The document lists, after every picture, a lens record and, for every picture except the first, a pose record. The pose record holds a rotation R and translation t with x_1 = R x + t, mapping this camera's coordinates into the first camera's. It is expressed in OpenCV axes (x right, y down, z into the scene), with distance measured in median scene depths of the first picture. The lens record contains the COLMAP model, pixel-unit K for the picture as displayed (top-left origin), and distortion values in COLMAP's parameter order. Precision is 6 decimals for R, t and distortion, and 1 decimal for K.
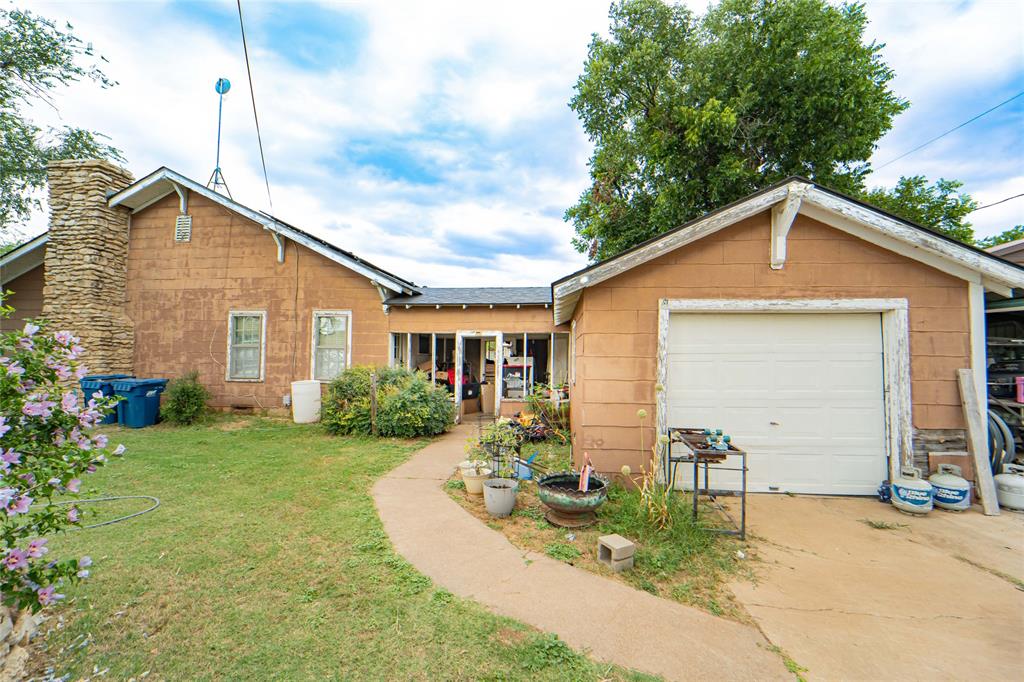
lens RADIAL K [[420.5, 0, 514.6], [0, 420.5, 348.6], [0, 0, 1]] dist [-0.022971, 0.000800]
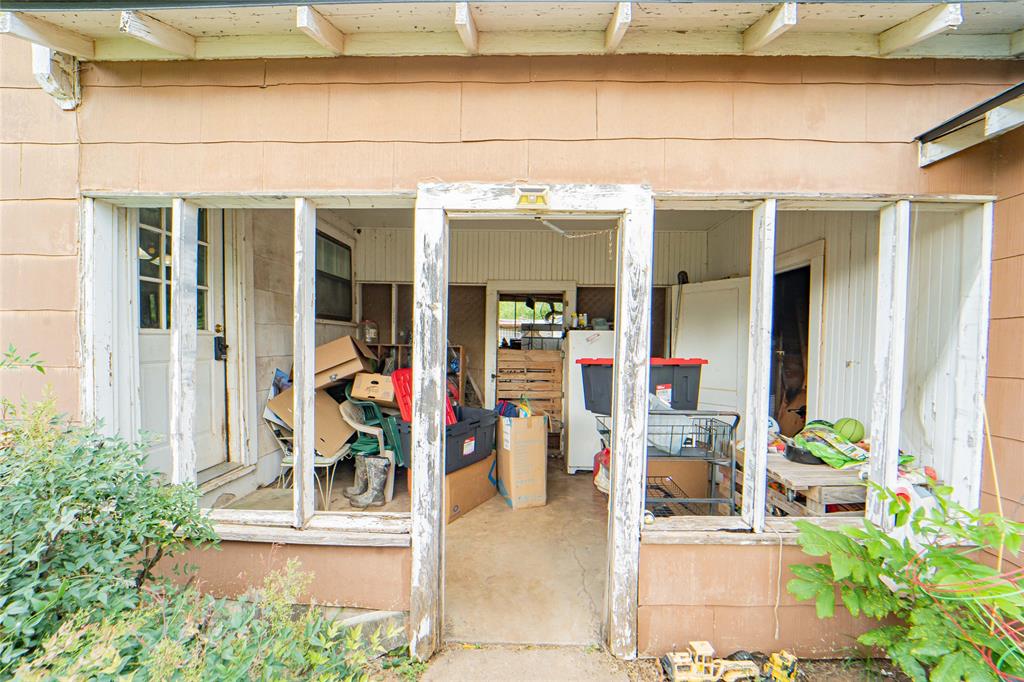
lens RADIAL K [[420.5, 0, 514.6], [0, 420.5, 348.6], [0, 0, 1]] dist [-0.022971, 0.000800]
pose [[0.997152, 0.000127, 0.075422, -0.105663], [-0.003766, 0.998834, 0.048121, 0.023036], [-0.075328, -0.048268, 0.995990, 0.781636]]
